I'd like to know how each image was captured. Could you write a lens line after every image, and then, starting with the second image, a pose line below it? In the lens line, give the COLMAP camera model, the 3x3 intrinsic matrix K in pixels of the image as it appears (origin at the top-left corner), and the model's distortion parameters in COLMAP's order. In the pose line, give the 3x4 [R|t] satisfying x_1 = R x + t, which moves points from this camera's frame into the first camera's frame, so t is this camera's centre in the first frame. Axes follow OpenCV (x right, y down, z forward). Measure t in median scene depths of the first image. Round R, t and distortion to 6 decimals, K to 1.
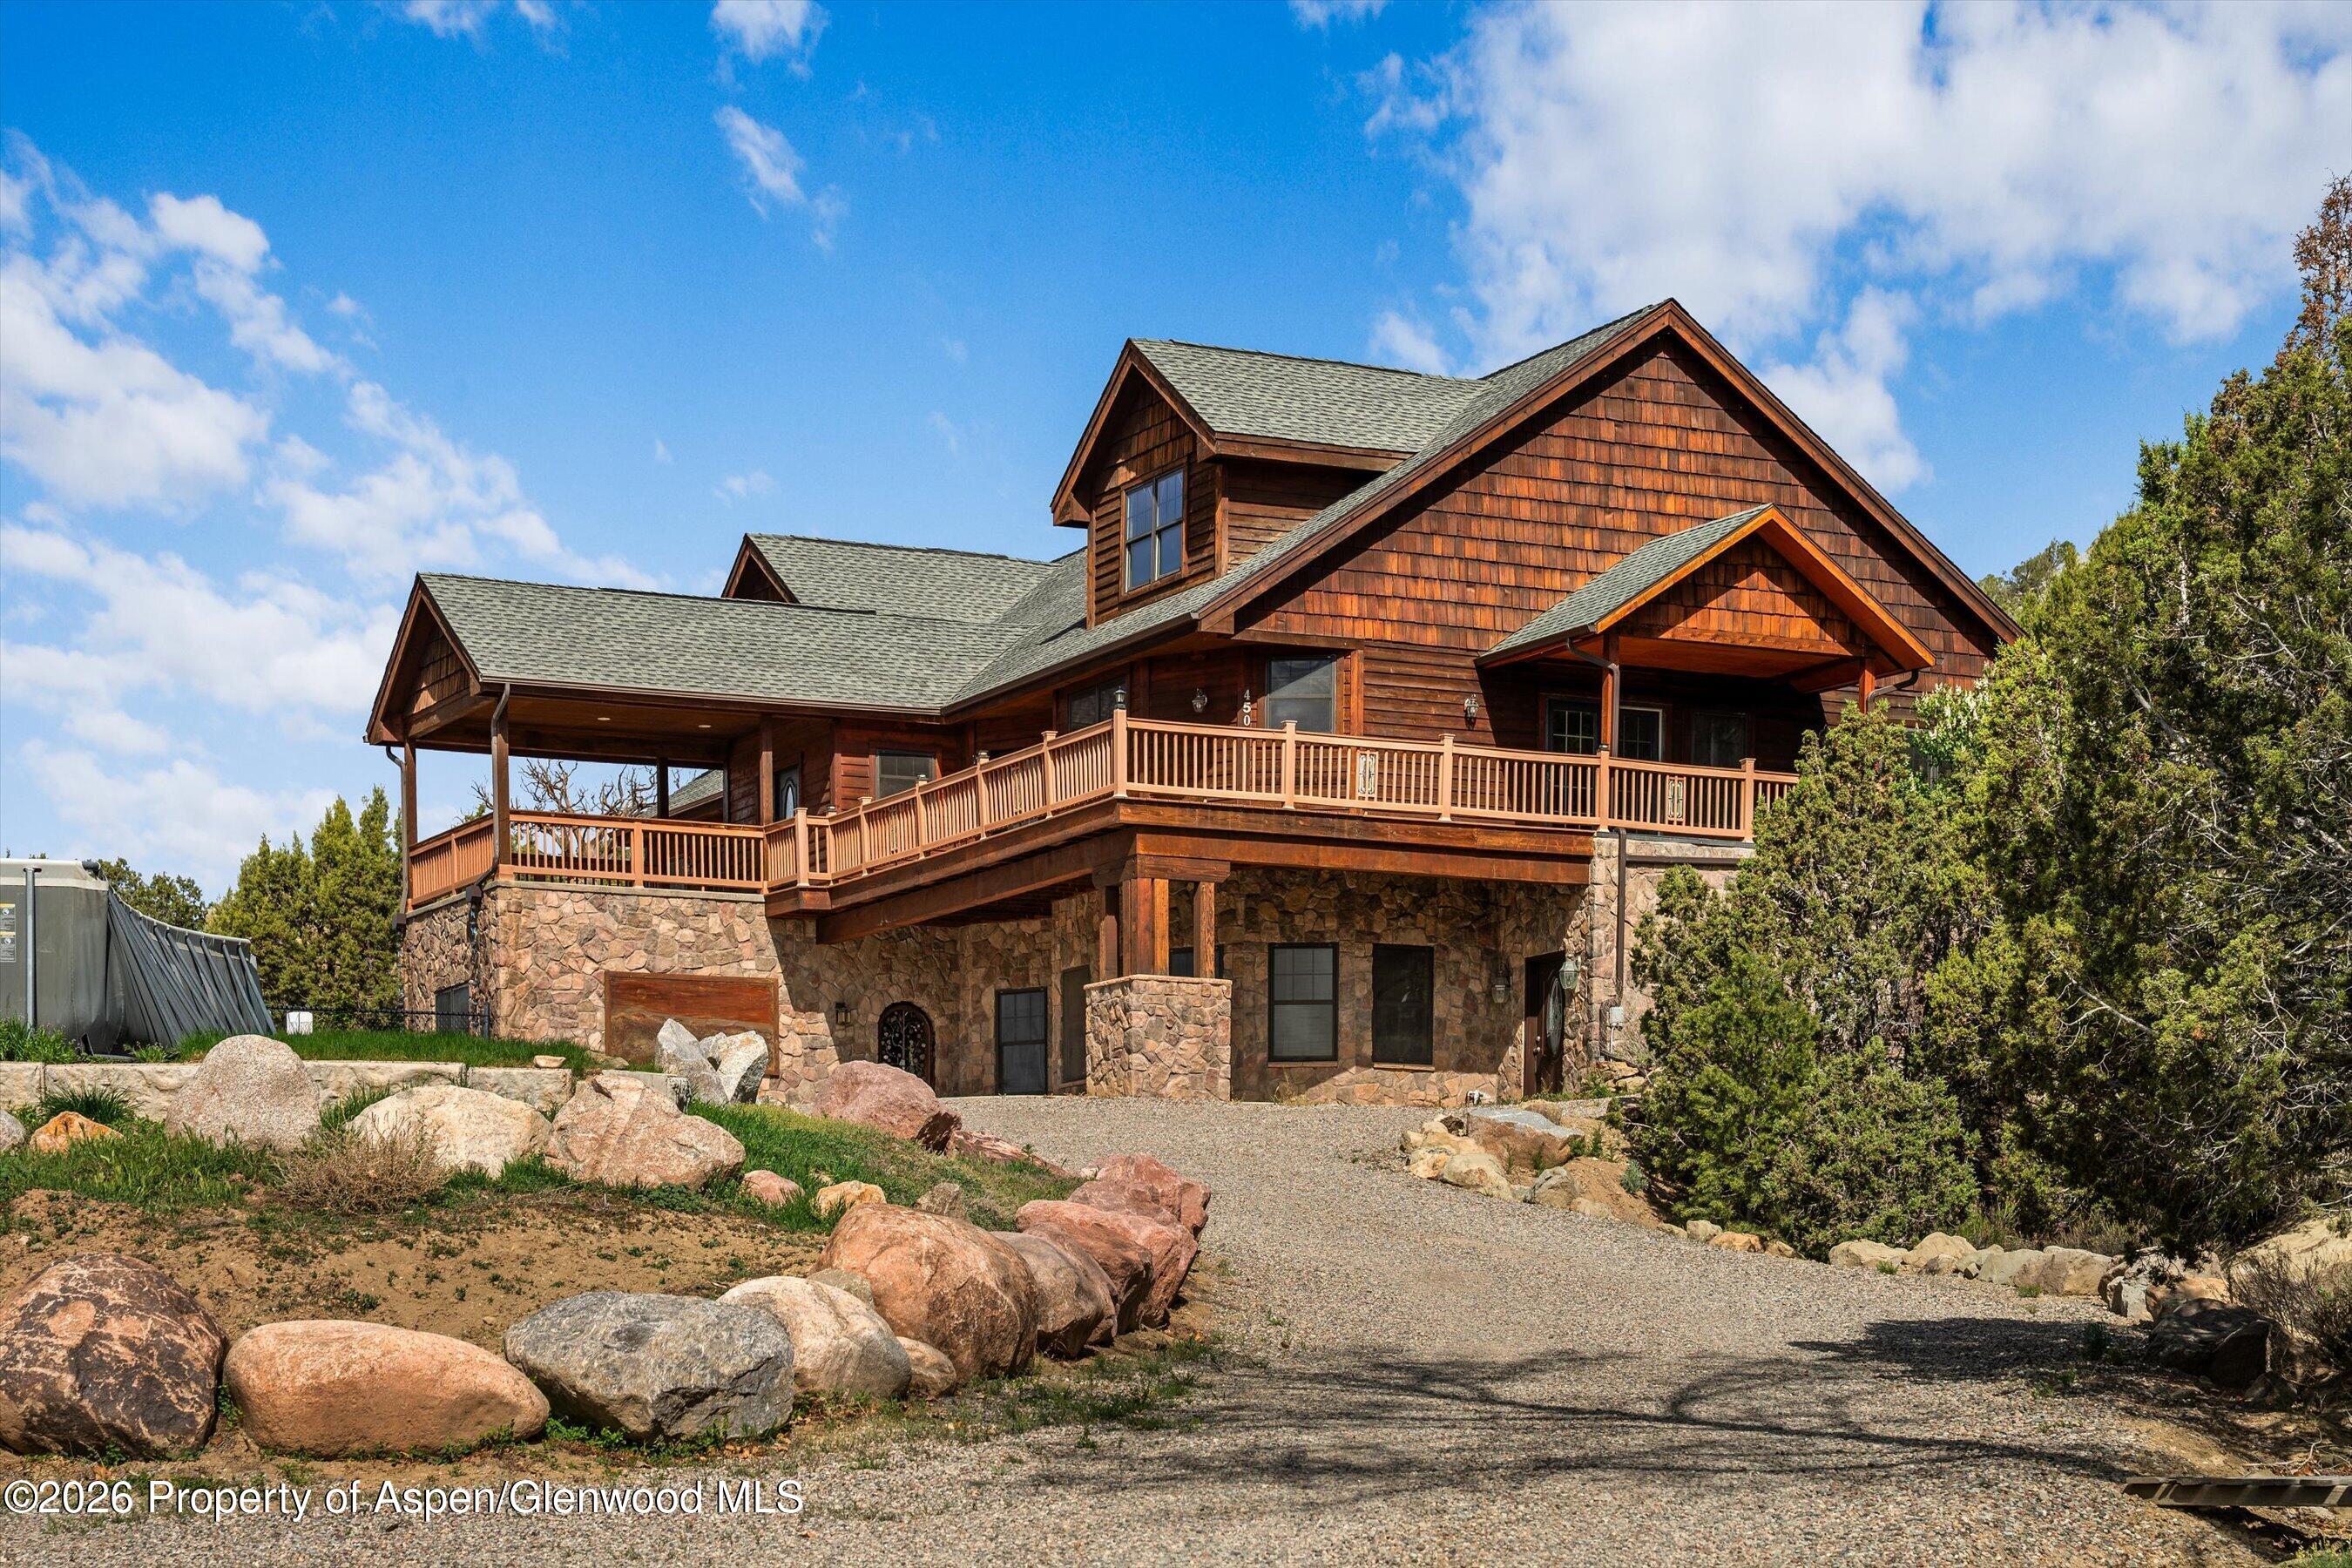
lens RADIAL K [[4629.9, 0, 1176.0], [0, 4629.9, 784.0], [0, 0, 1]] dist [-0.023906, 0.035690]
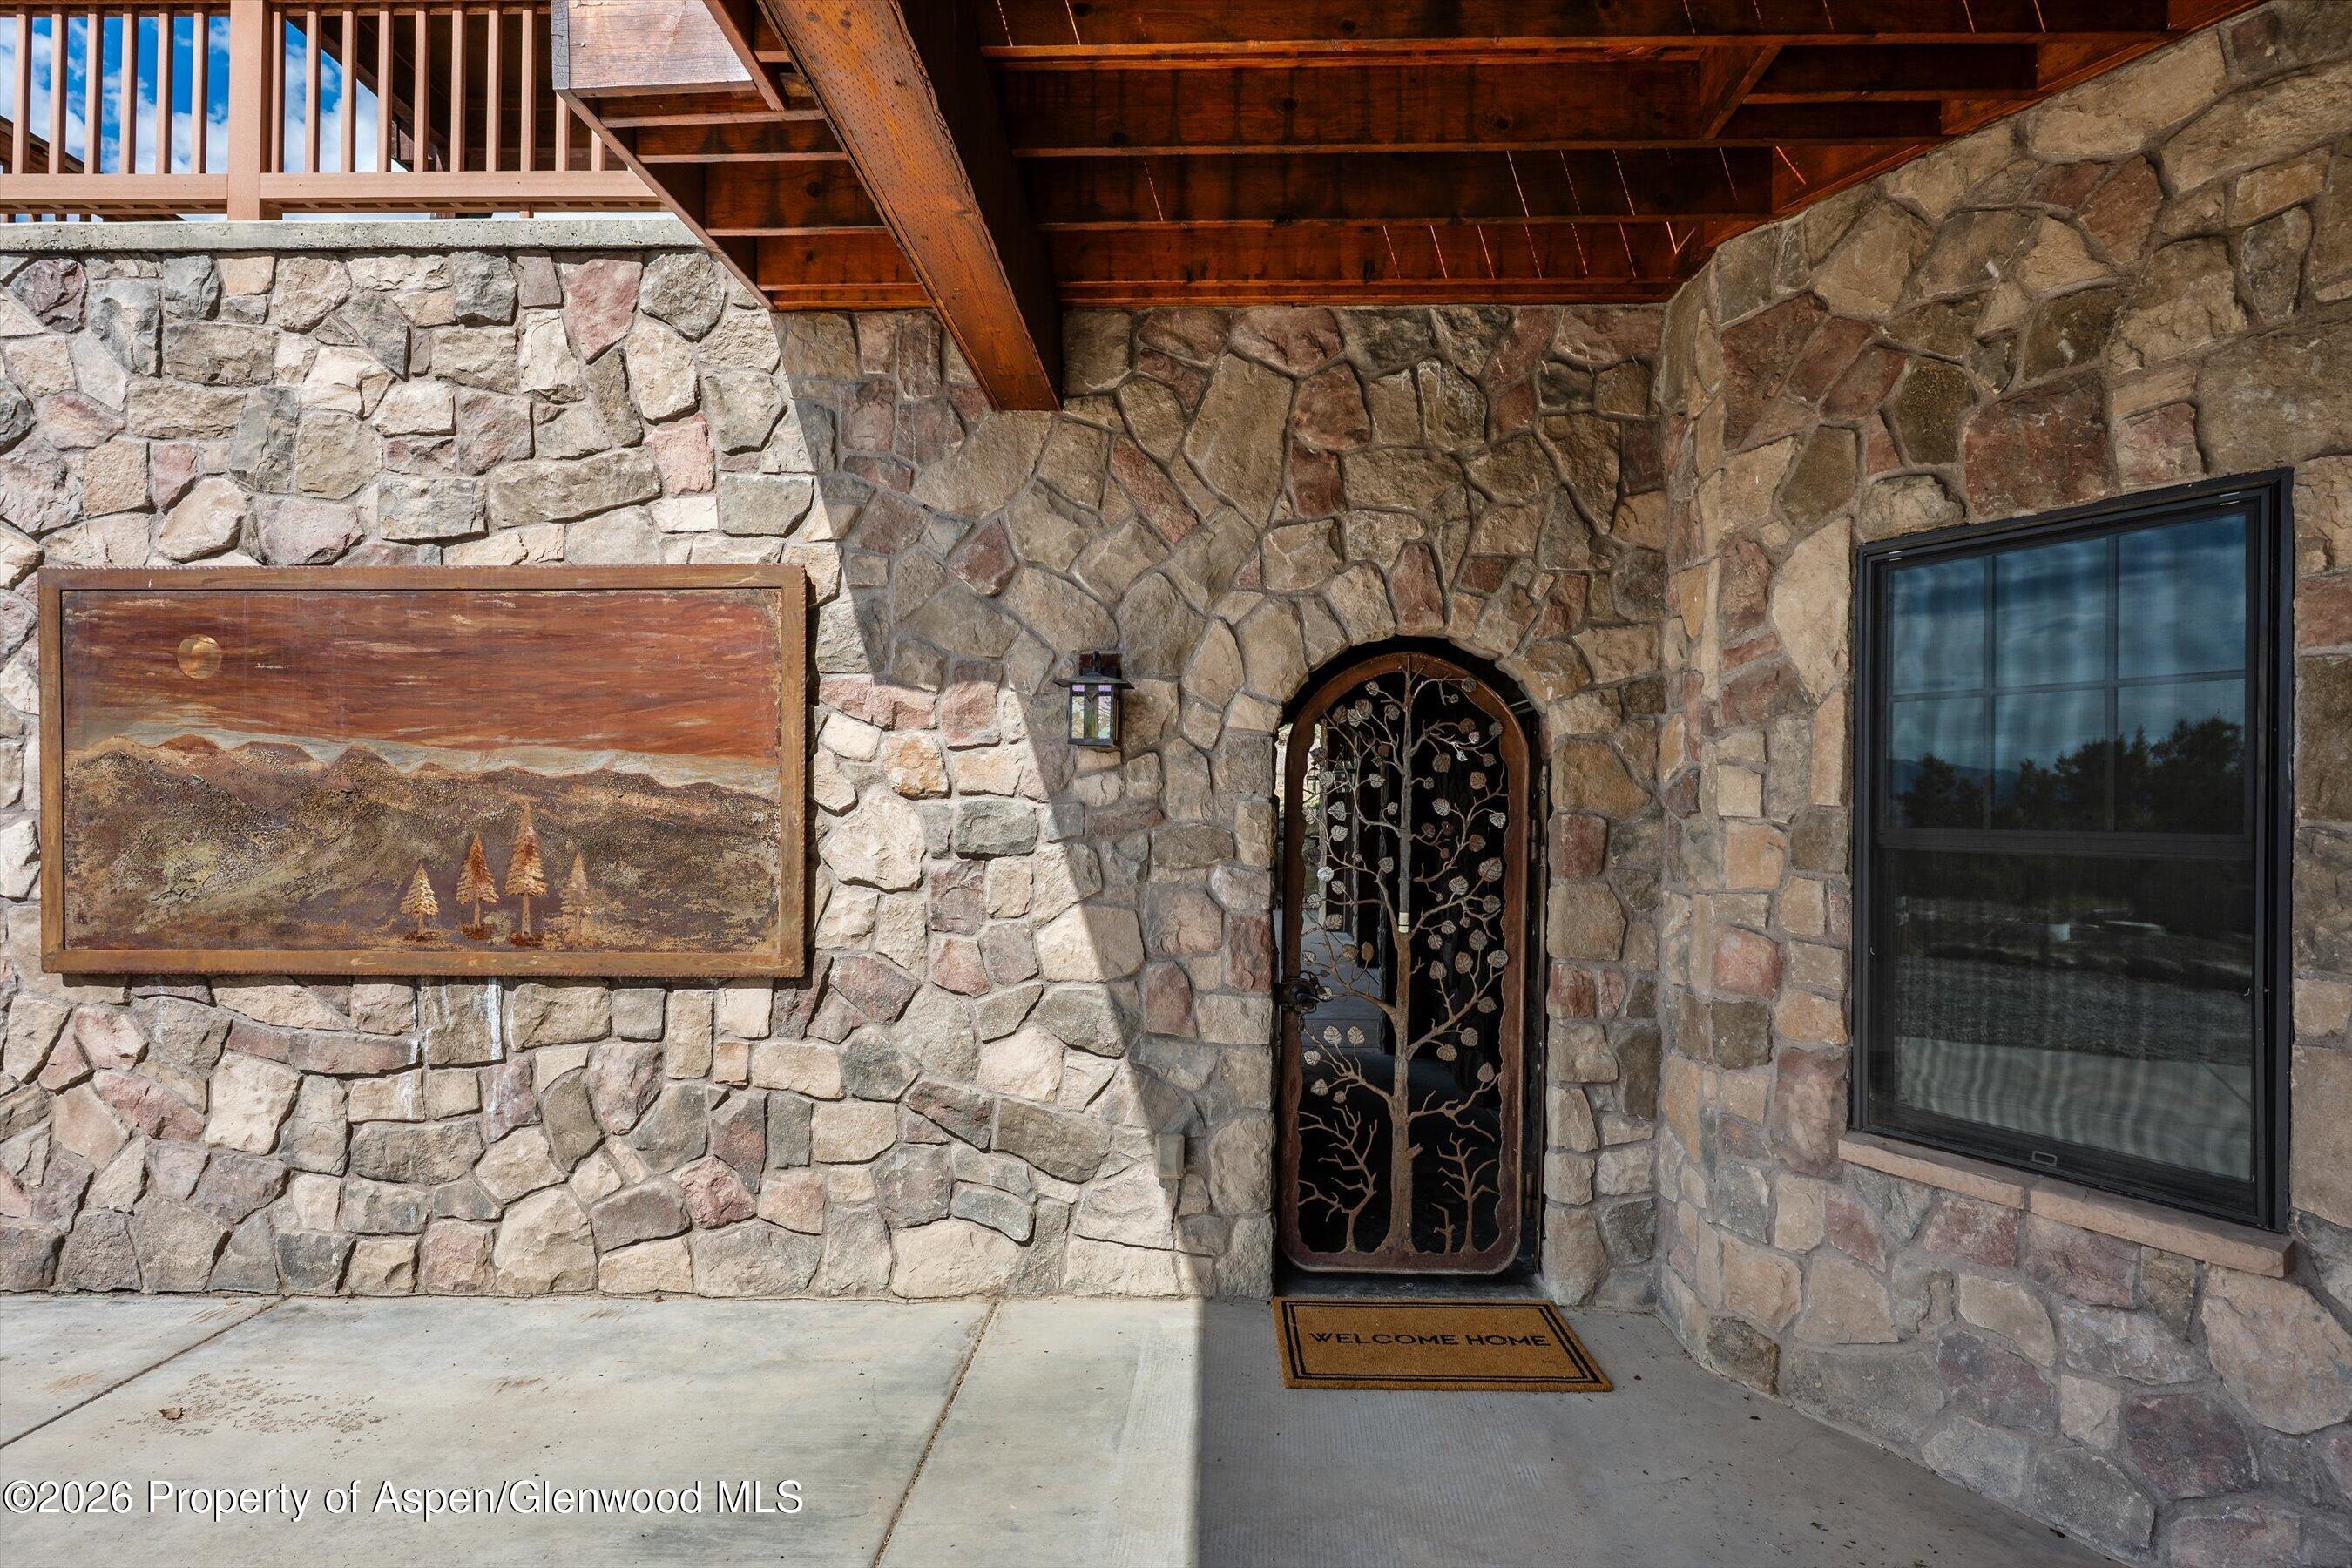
lens RADIAL K [[1216.2, 0, 1176.0], [0, 1216.2, 784.0], [0, 0, 1]] dist [0.000692, -0.000393]
pose [[0.881250, 0.001734, -0.472647, -0.040309], [0.064286, 0.990261, 0.123494, 0.046750], [0.468258, -0.139214, 0.872556, 0.954578]]
